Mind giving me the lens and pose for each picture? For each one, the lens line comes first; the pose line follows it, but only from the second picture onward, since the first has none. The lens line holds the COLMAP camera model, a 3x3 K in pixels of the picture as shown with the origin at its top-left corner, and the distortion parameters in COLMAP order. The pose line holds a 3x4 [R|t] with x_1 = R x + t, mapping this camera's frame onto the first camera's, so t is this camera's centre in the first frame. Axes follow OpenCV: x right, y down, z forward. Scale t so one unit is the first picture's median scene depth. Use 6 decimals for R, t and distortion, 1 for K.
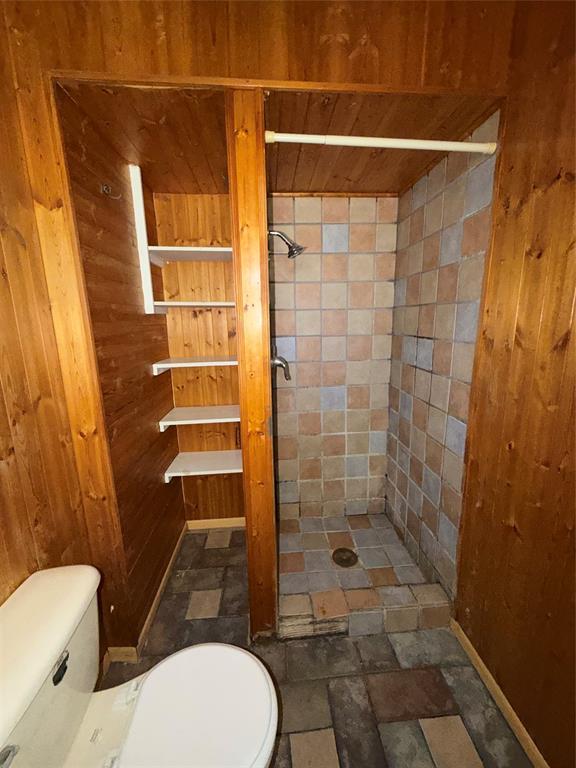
lens RADIAL K [[306.1, 0, 289.3], [0, 306.1, 380.3], [0, 0, 1]] dist [-0.001764, 0.000457]
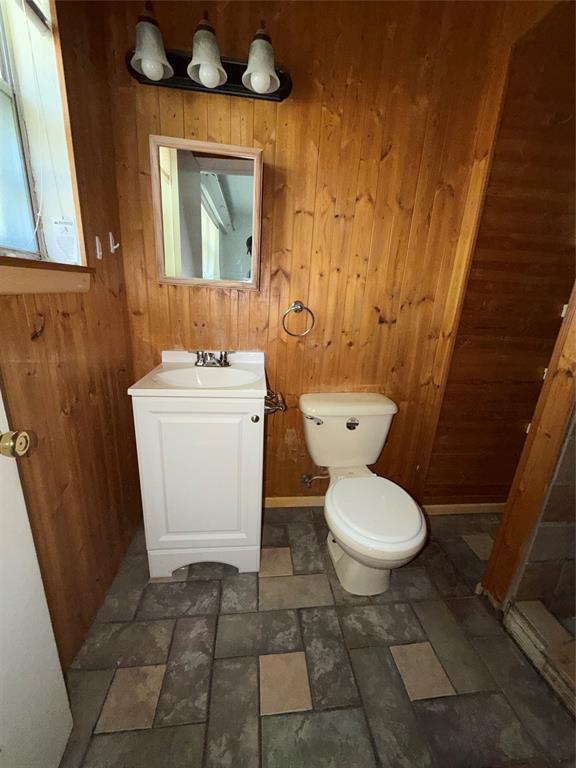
lens RADIAL K [[306.1, 0, 288.7], [0, 306.1, 384.3], [0, 0, 1]] dist [-0.001764, 0.000457]
pose [[0.032584, 0.304182, -0.952056, 0.661674], [-0.243816, 0.926204, 0.287577, 0.149581], [0.969274, 0.222756, 0.104344, 0.213619]]
